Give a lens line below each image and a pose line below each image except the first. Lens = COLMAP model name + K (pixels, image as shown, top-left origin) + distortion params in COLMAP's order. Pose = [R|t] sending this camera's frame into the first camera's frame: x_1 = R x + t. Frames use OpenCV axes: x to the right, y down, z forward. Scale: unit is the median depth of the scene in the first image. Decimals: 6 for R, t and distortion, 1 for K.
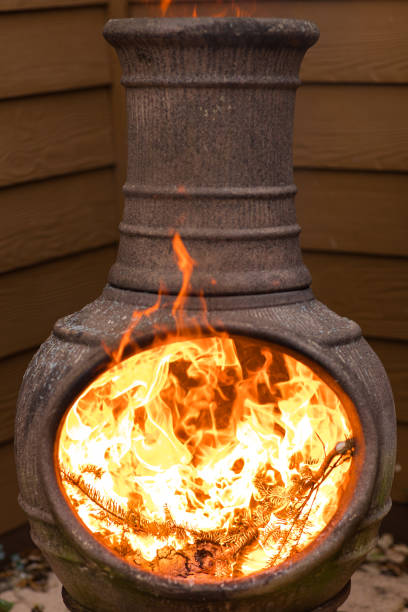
lens RADIAL K [[1669.9, 0, 194.3], [0, 1669.9, 261.0], [0, 0, 1]] dist [0.026089, 0.000000]
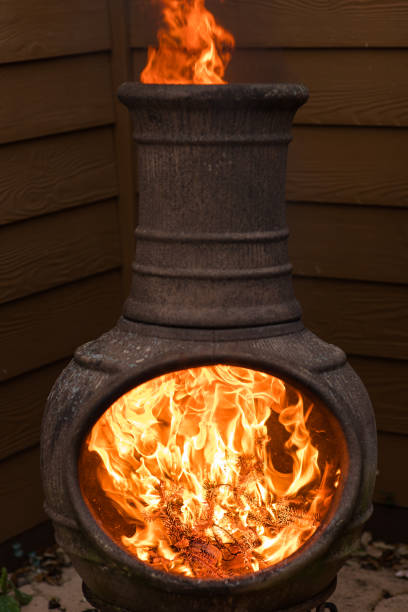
lens RADIAL K [[1669.9, 0, 183.3], [0, 1669.9, 283.7], [0, 0, 1]] dist [0.026089, 0.000000]
pose [[0.999924, -0.003926, 0.011671, -0.024299], [0.003639, 0.999694, 0.024486, -0.037291], [-0.011764, -0.024441, 0.999632, -0.134748]]
